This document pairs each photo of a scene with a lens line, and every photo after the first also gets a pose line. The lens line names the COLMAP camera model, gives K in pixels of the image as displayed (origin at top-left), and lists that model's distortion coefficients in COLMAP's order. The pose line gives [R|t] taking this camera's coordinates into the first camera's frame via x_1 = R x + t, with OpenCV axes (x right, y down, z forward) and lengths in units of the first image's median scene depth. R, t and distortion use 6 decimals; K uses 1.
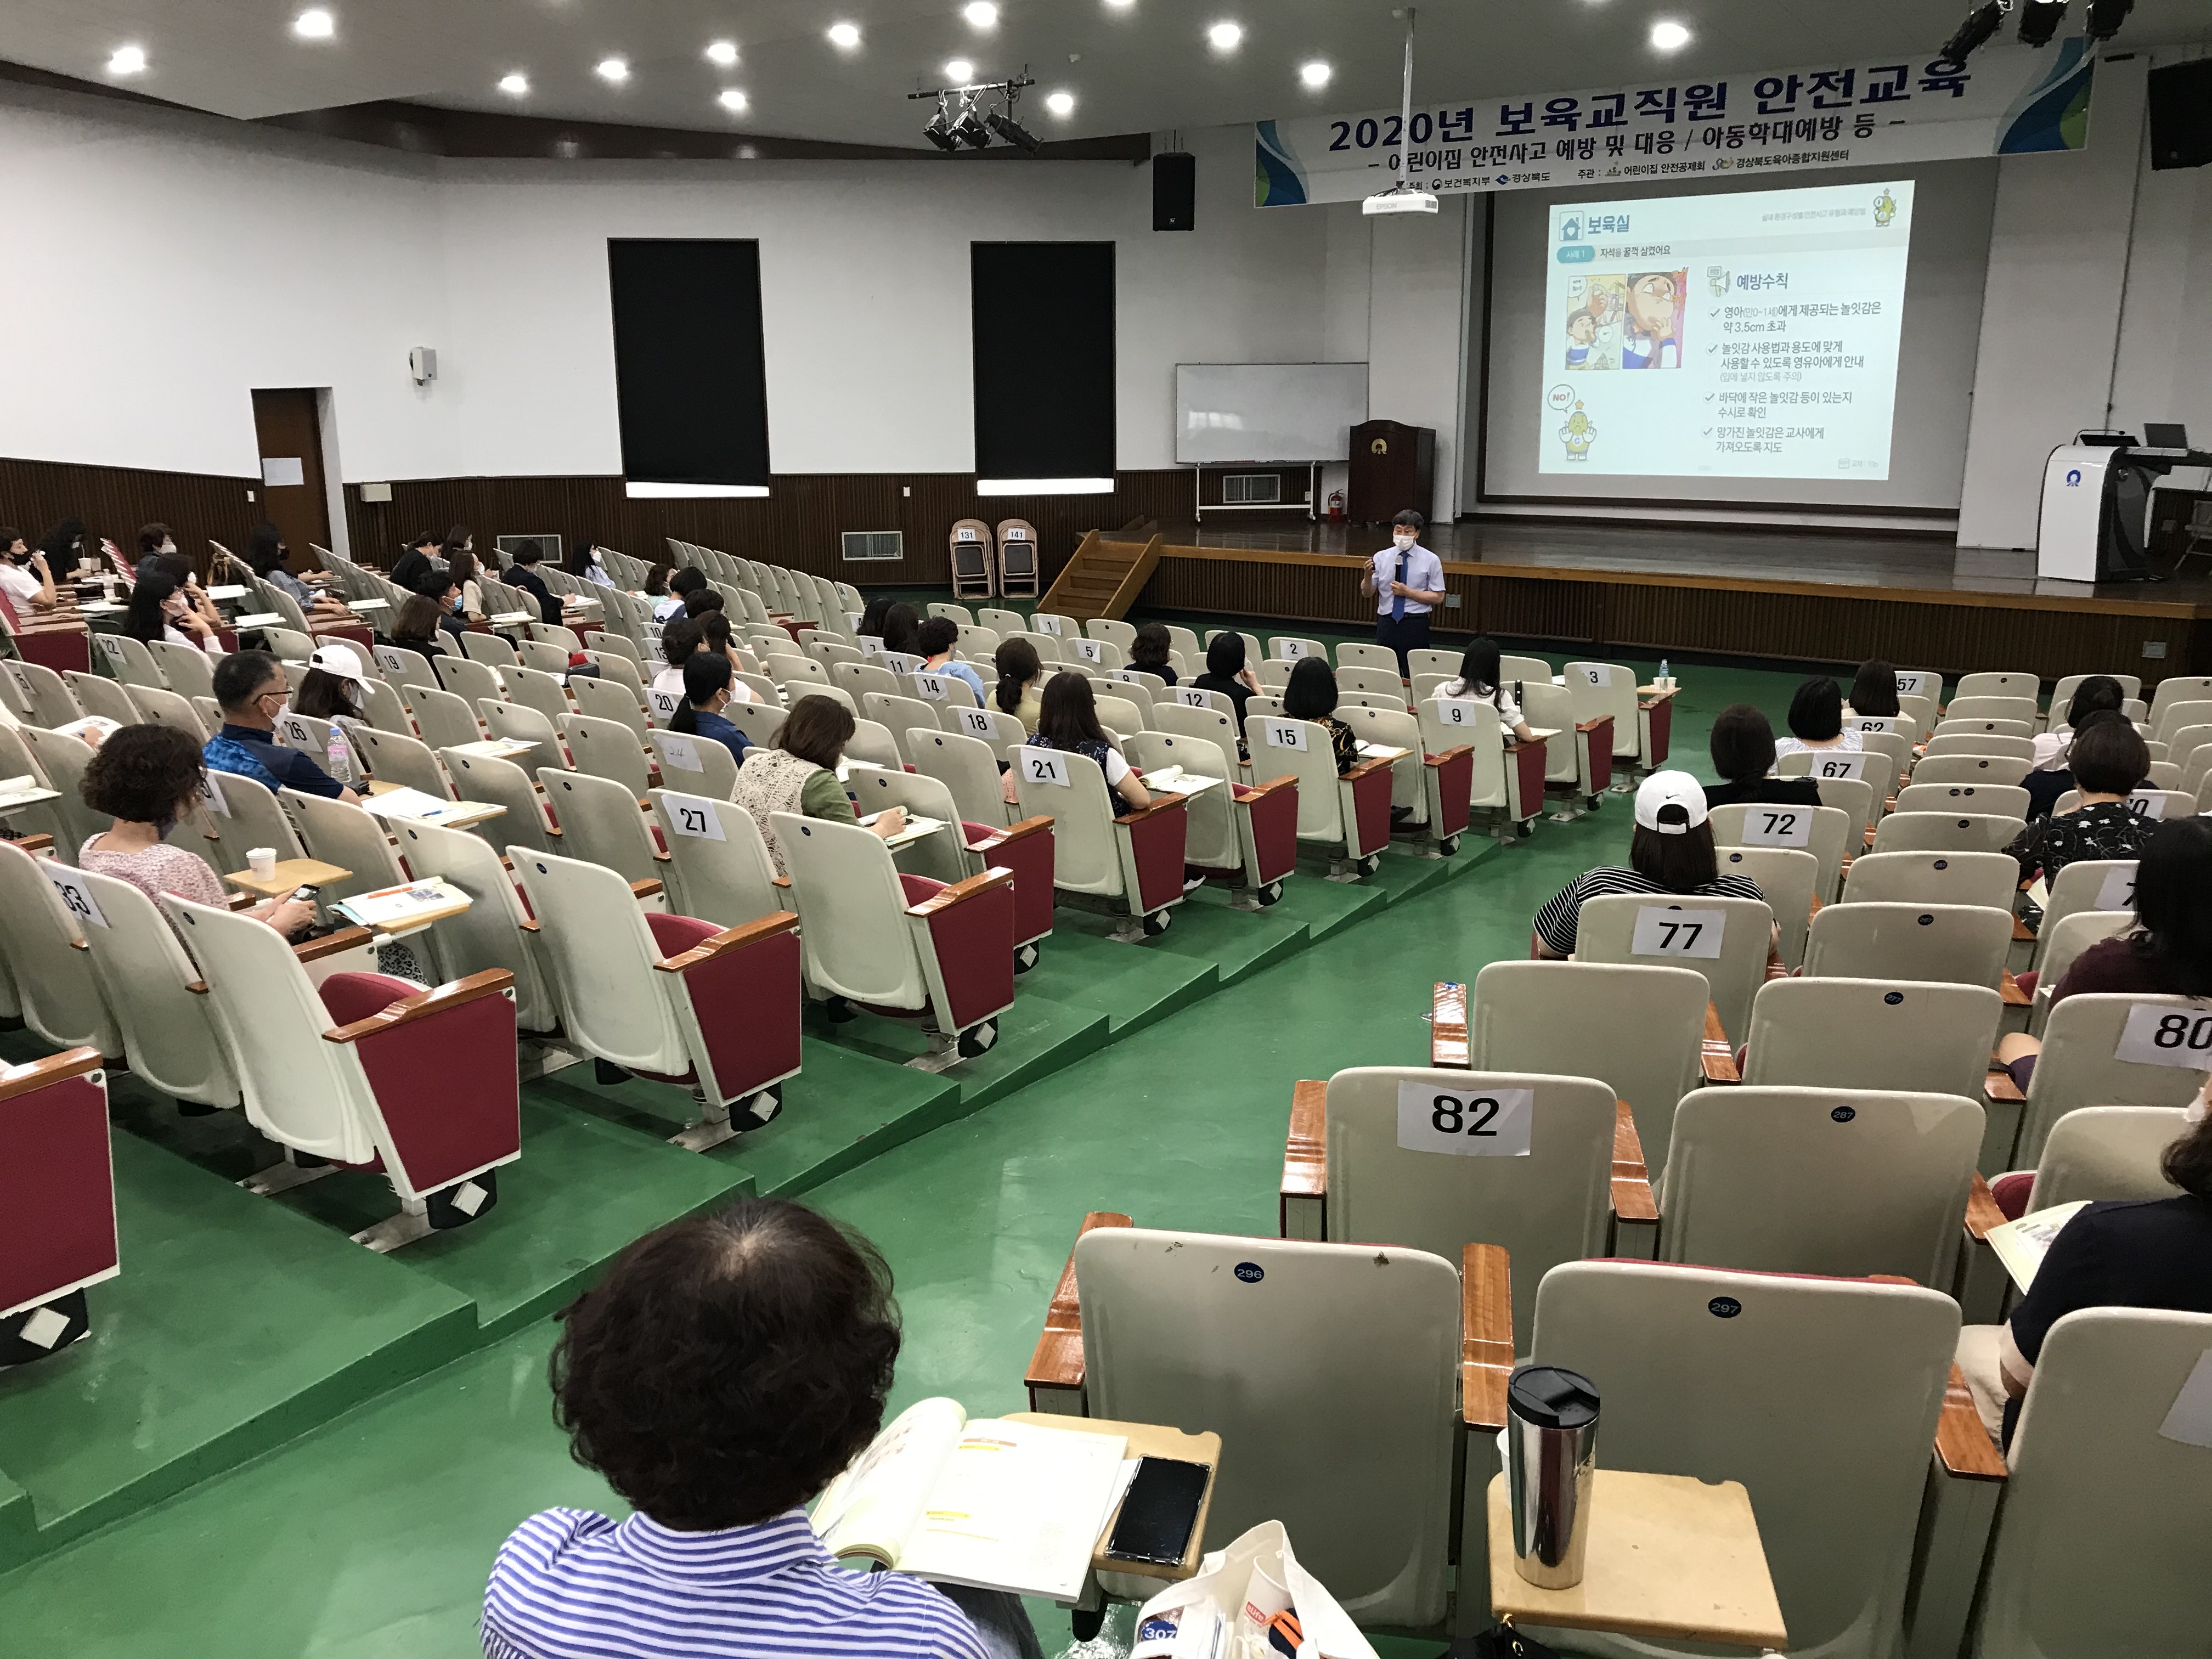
lens RADIAL K [[1801.6, 0, 1106.9], [0, 1801.6, 812.5], [0, 0, 1]] dist [0.011973, 0.016595]
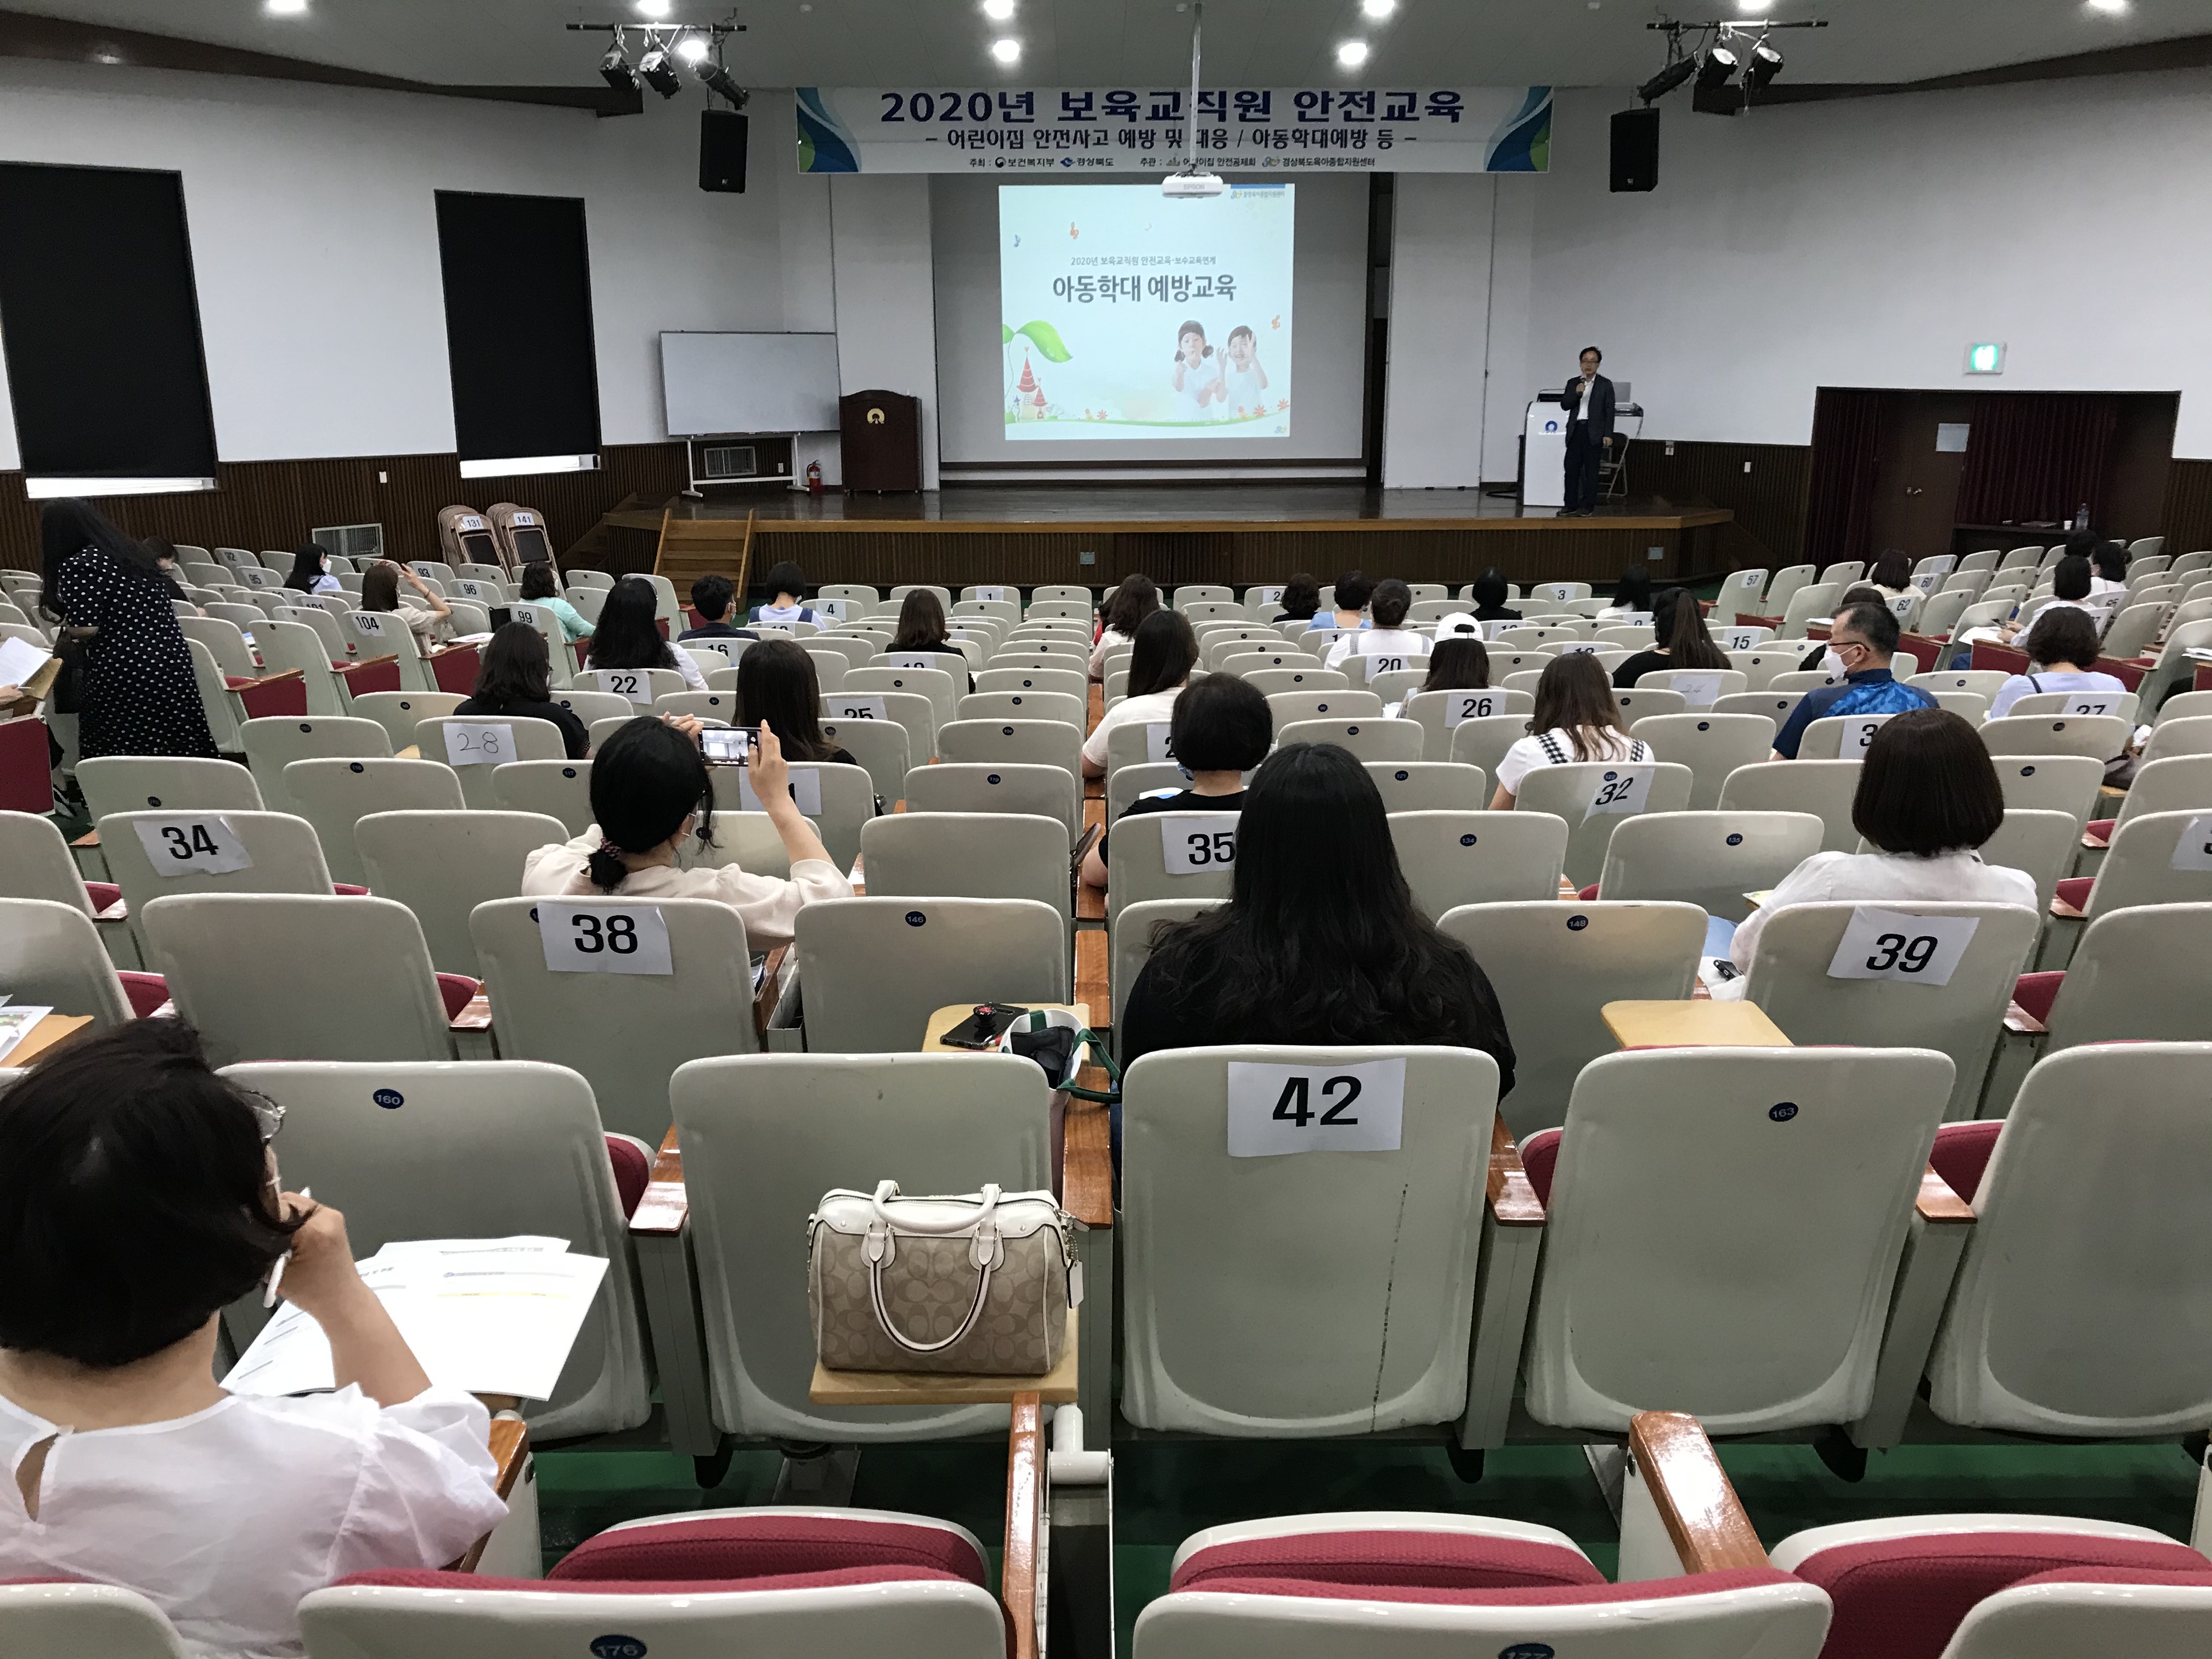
lens RADIAL K [[1801.6, 0, 1110.1], [0, 1801.6, 824.6], [0, 0, 1]] dist [0.011973, 0.016595]
pose [[0.800939, -0.151672, 0.579217, -0.438355], [0.140468, 0.987984, 0.064472, -0.025769], [-0.582035, 0.029723, 0.812620, 0.121279]]
